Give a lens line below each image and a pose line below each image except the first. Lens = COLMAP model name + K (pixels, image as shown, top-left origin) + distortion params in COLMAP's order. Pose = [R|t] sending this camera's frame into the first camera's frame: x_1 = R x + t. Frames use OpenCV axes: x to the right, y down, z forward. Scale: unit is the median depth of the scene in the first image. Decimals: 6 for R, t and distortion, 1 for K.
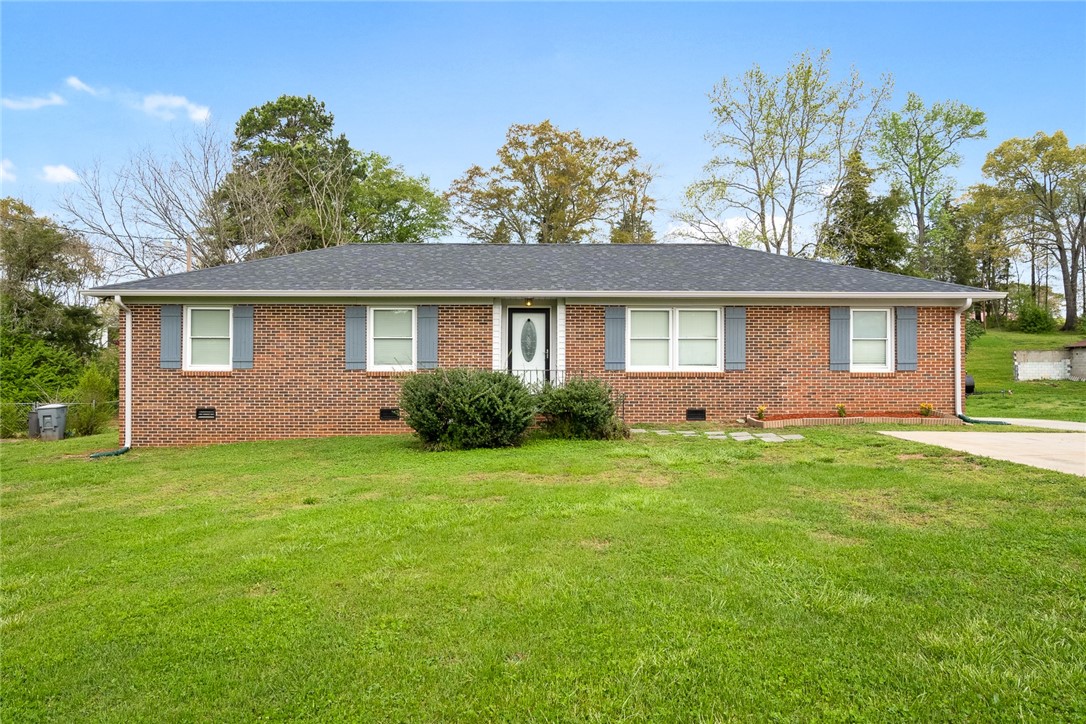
lens RADIAL K [[689.4, 0, 536.9], [0, 689.4, 359.1], [0, 0, 1]] dist [0.008762, -0.008615]
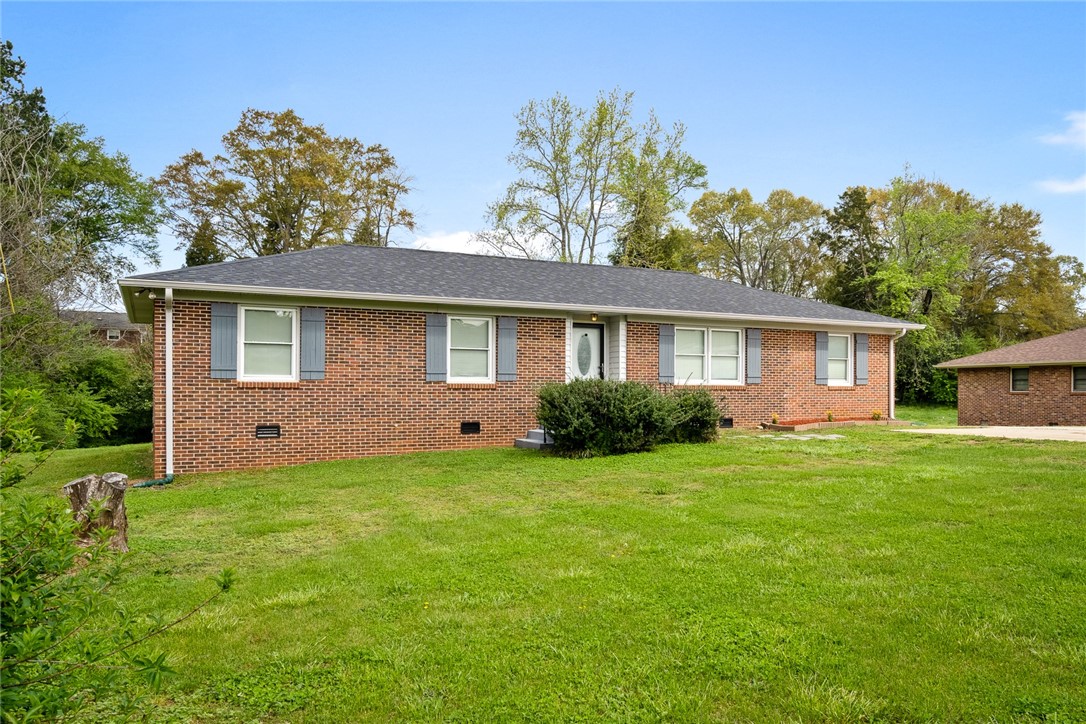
lens RADIAL K [[738.0, 0, 552.7], [0, 738.0, 406.8], [0, 0, 1]] dist [0.006191, 0.001246]
pose [[0.908476, -0.008826, 0.417843, -0.536757], [-0.002552, 0.999641, 0.026664, 0.022476], [-0.417928, -0.025290, 0.908128, 0.012952]]
